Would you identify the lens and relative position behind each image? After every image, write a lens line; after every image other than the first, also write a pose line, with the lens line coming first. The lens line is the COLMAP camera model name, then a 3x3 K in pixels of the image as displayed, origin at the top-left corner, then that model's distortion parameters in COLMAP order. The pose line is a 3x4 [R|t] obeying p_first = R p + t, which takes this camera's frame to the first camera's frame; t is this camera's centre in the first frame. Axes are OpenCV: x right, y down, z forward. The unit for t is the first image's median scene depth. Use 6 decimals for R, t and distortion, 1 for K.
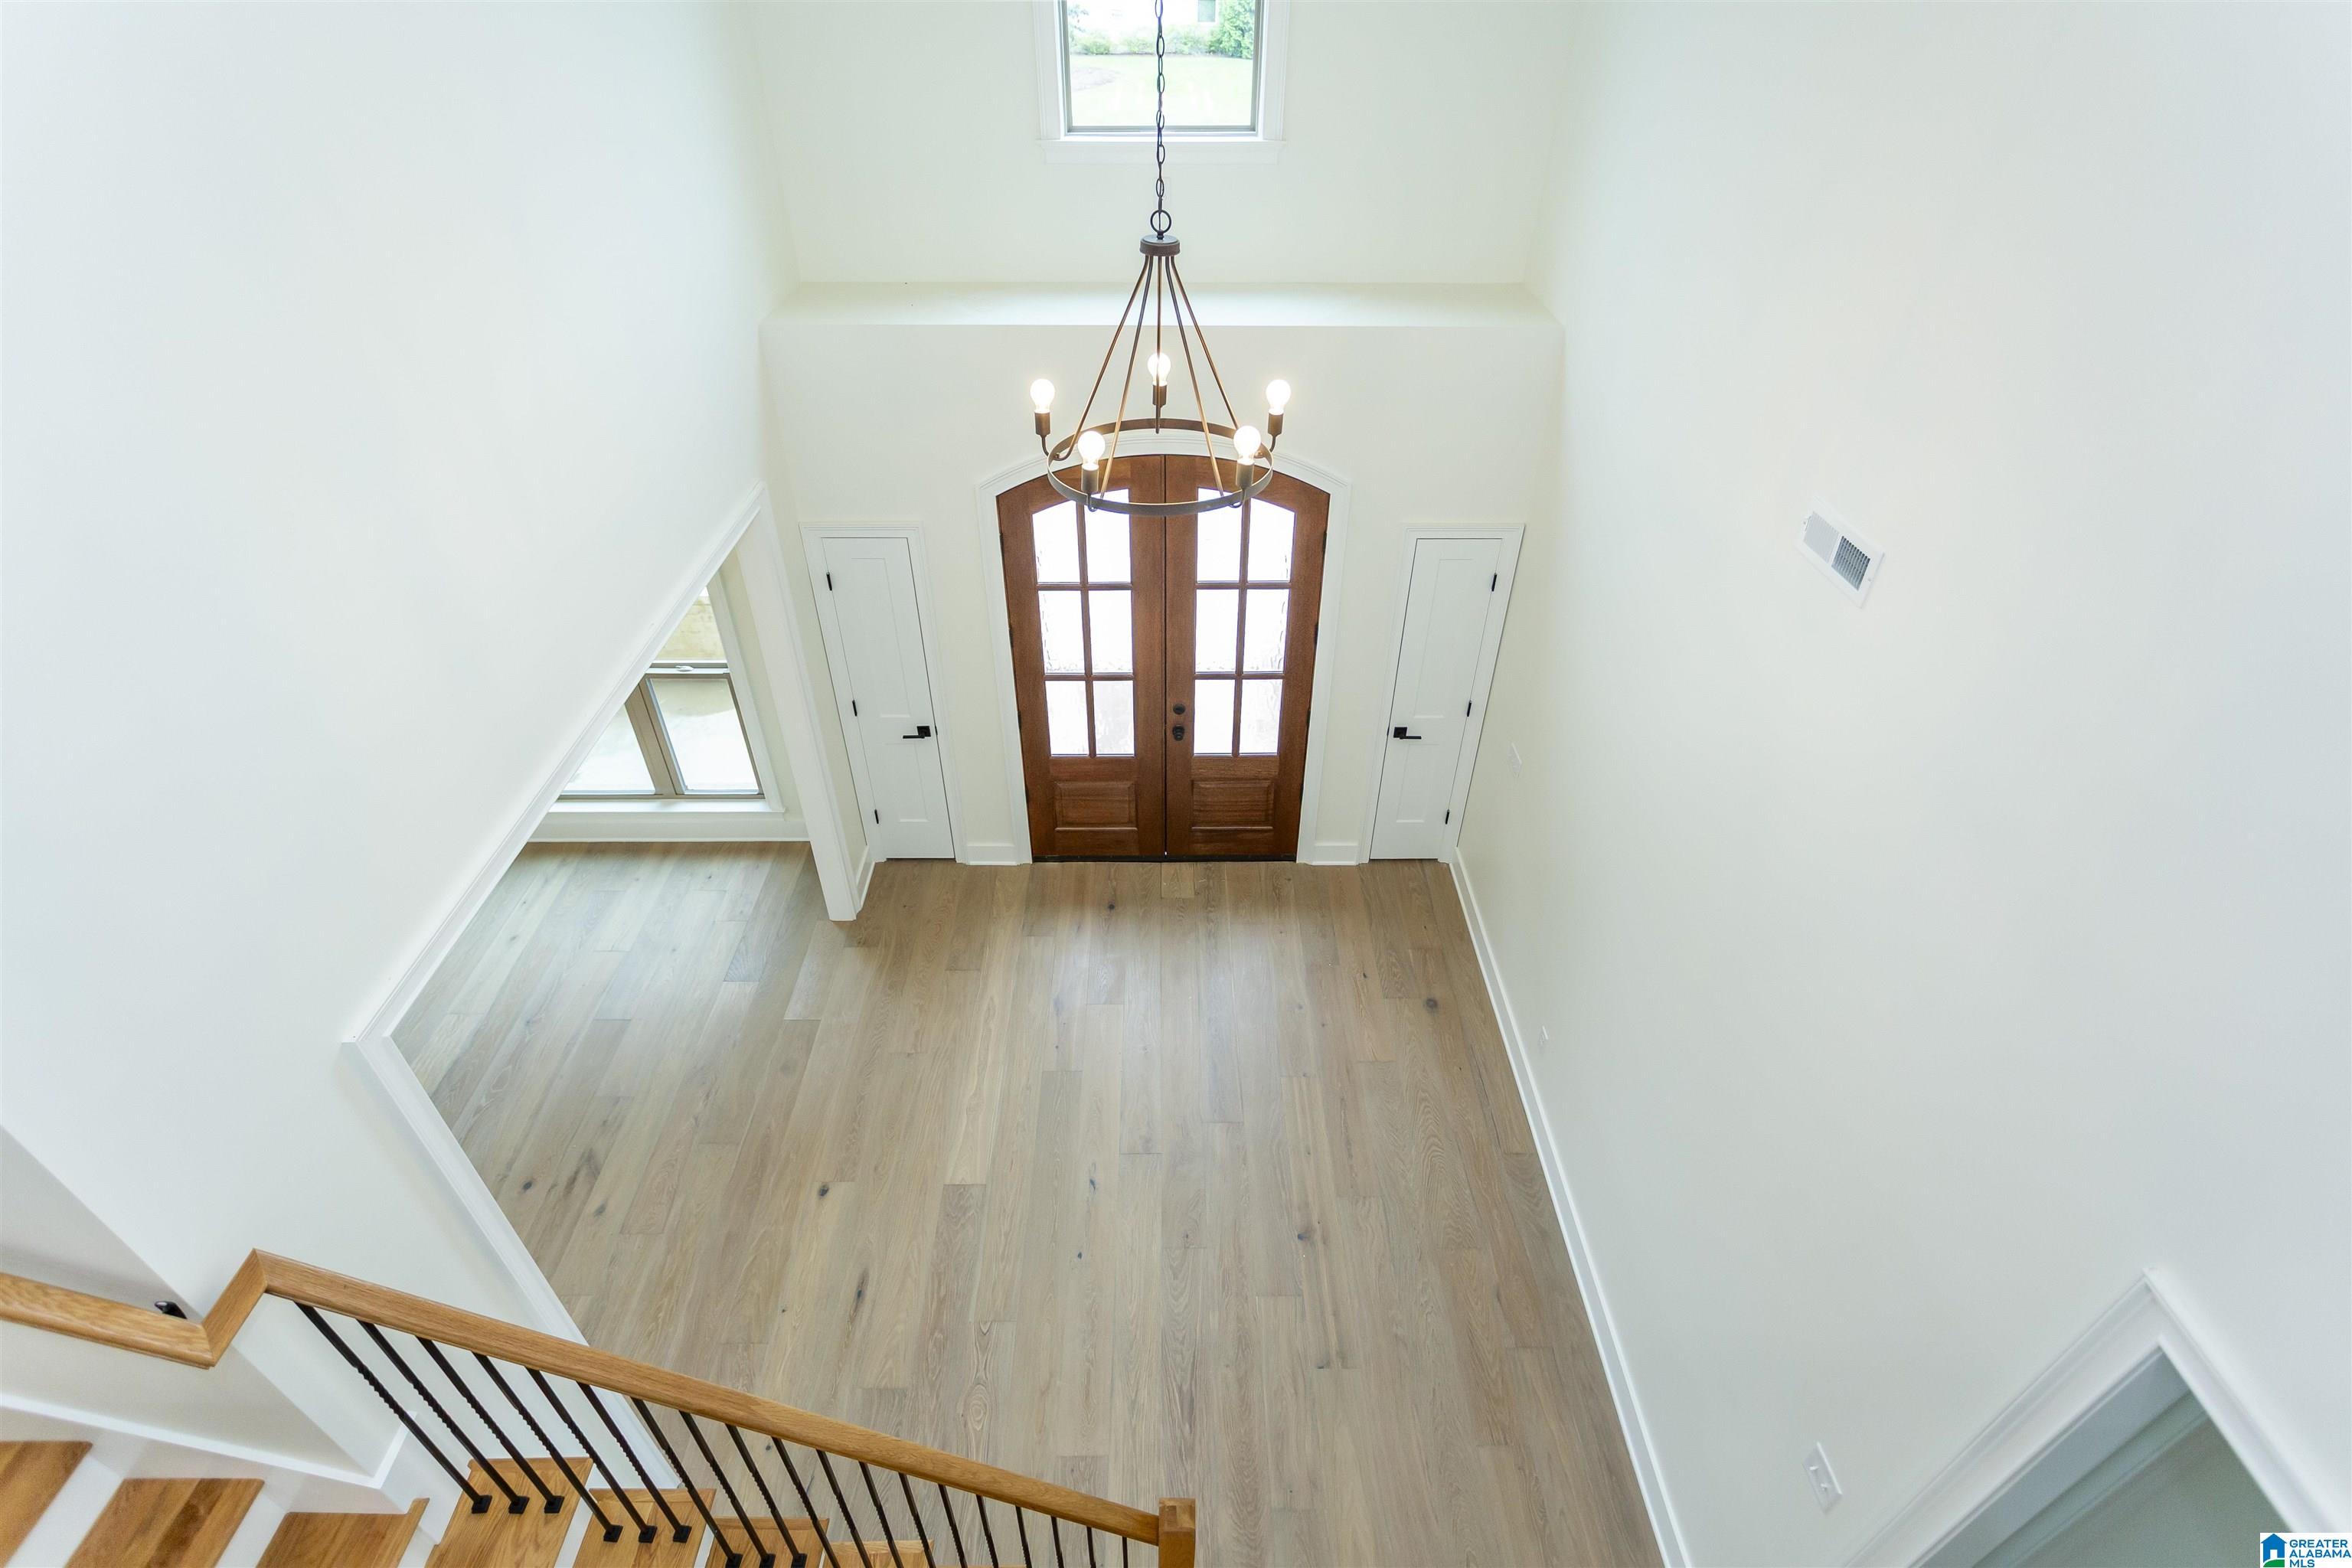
lens RADIAL K [[1116.9, 0, 1174.9], [0, 1116.9, 755.8], [0, 0, 1]] dist [0.001590, 0.000659]
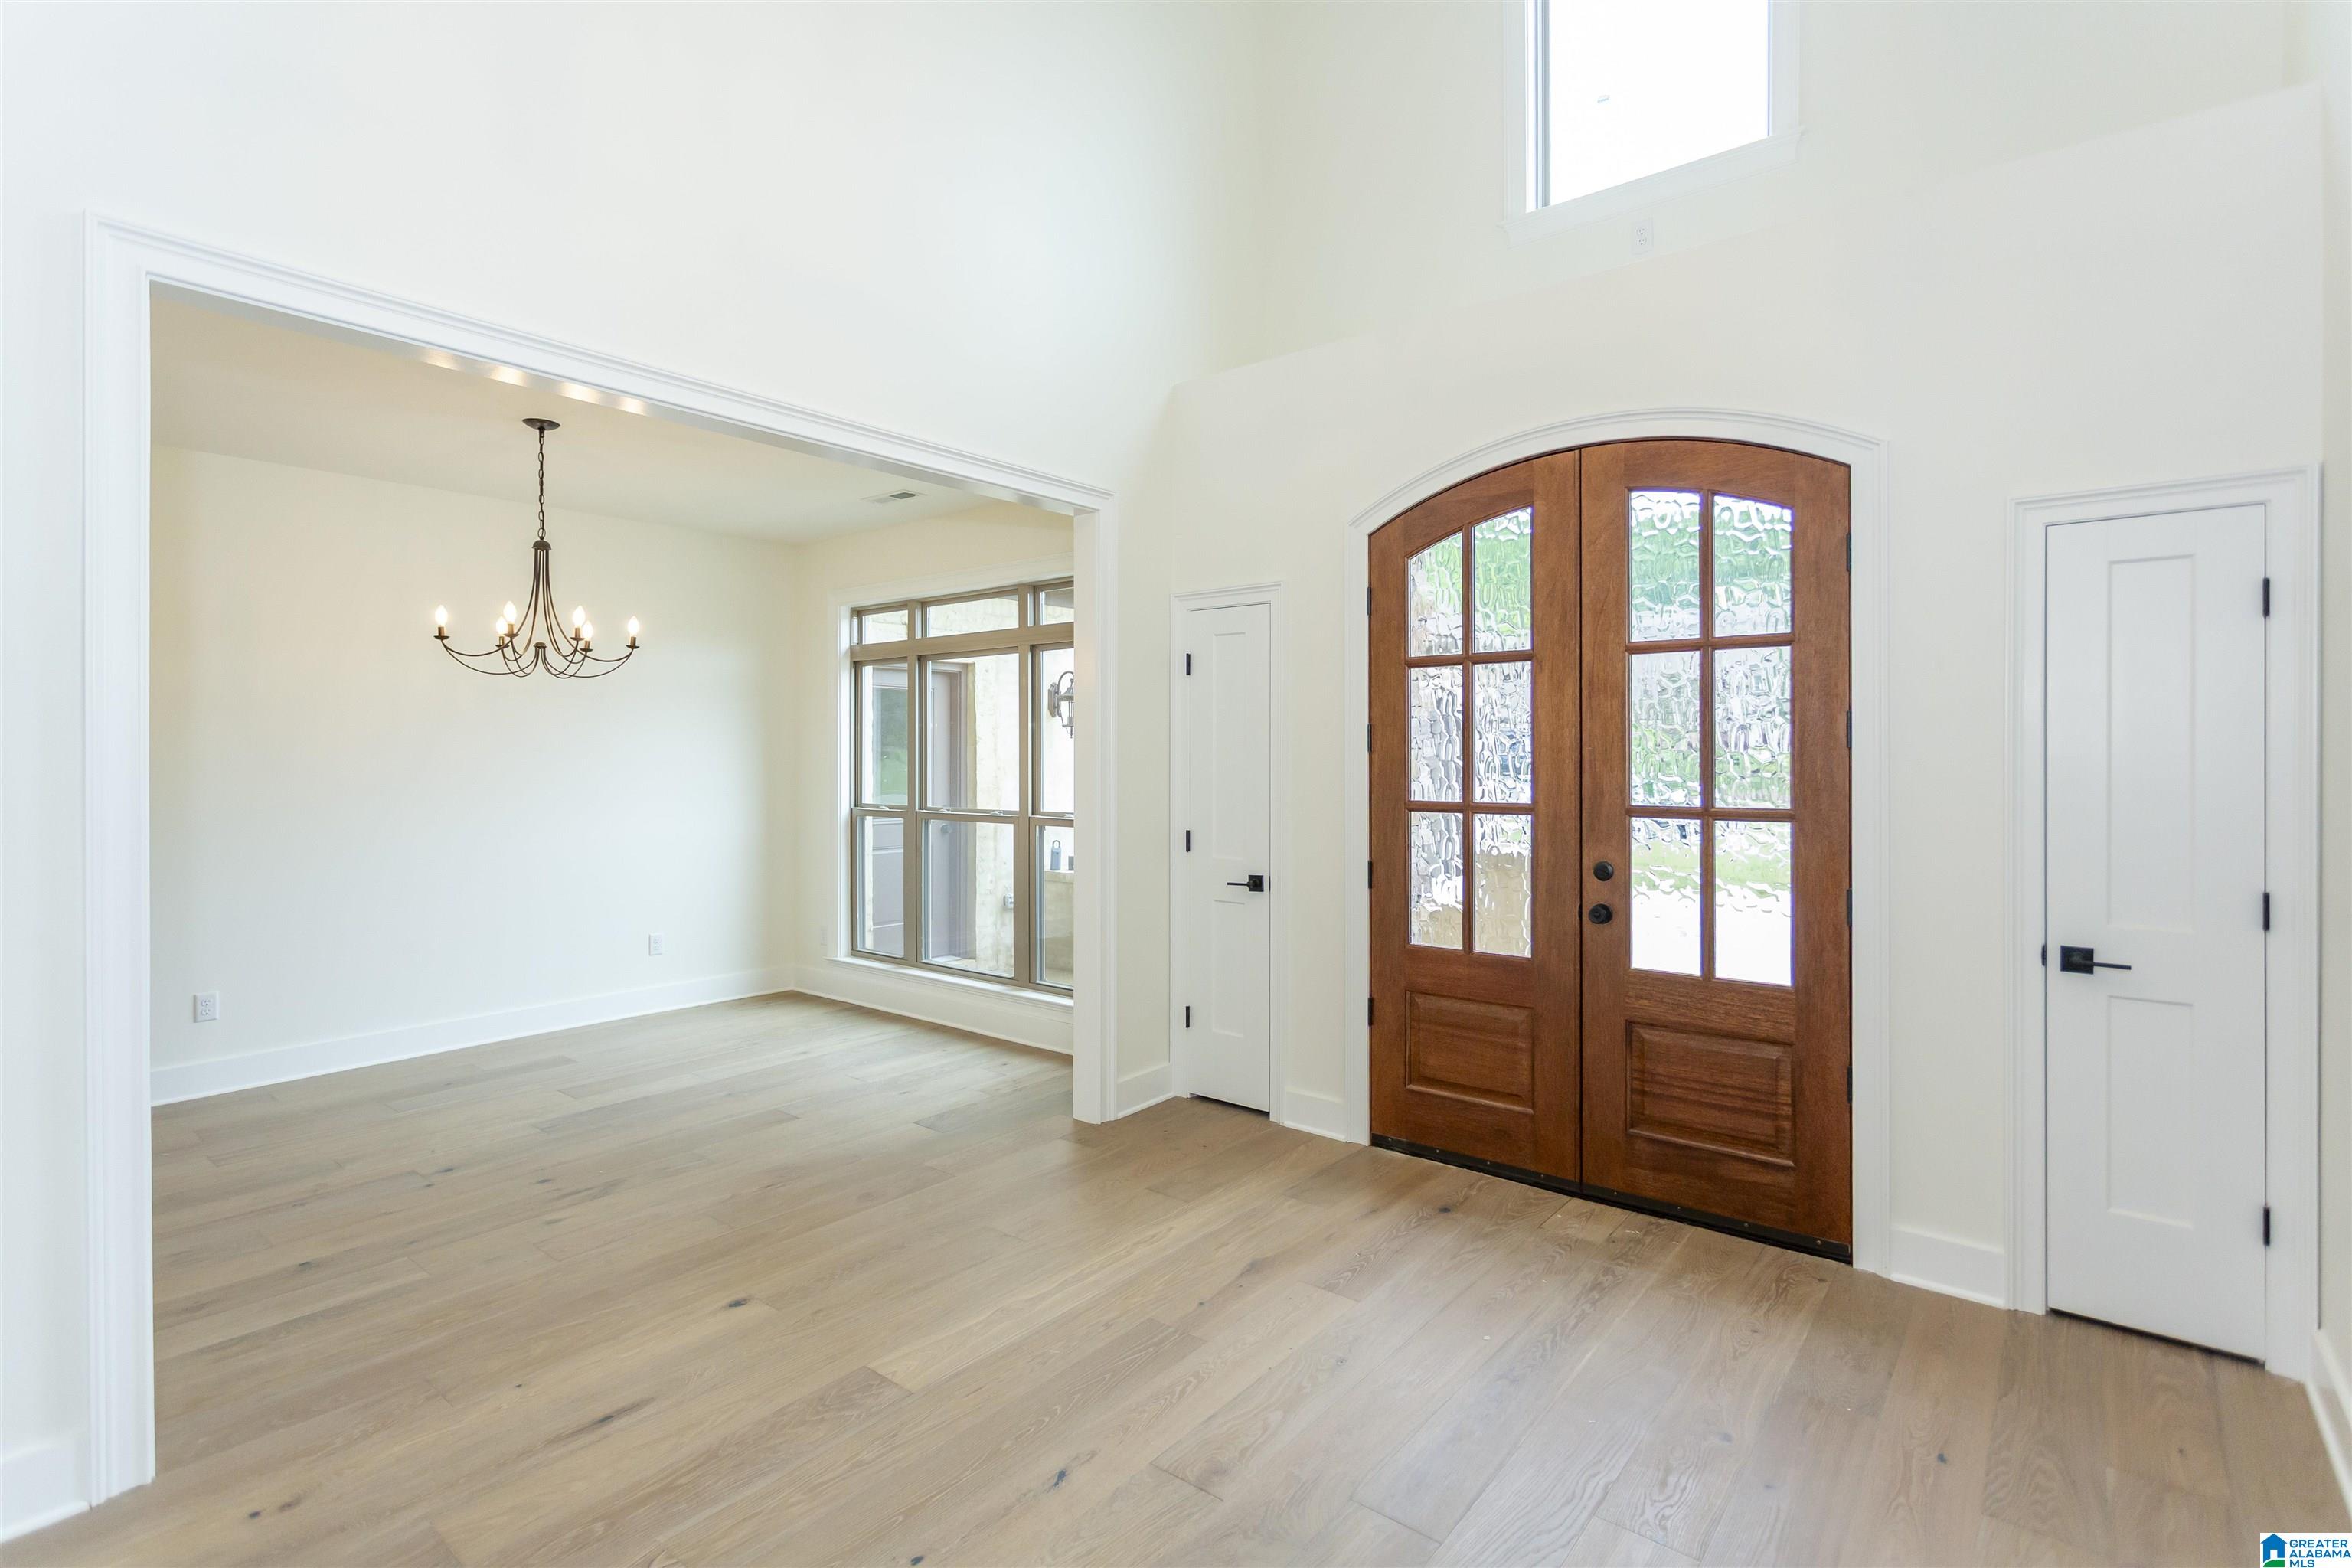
lens RADIAL K [[1116.9, 0, 1174.9], [0, 1116.9, 755.8], [0, 0, 1]] dist [0.001590, 0.000659]
pose [[0.771350, -0.008639, -0.636353, 0.213099], [-0.375817, 0.800762, -0.466414, 0.282100], [0.513597, 0.598920, 0.614421, 0.464247]]
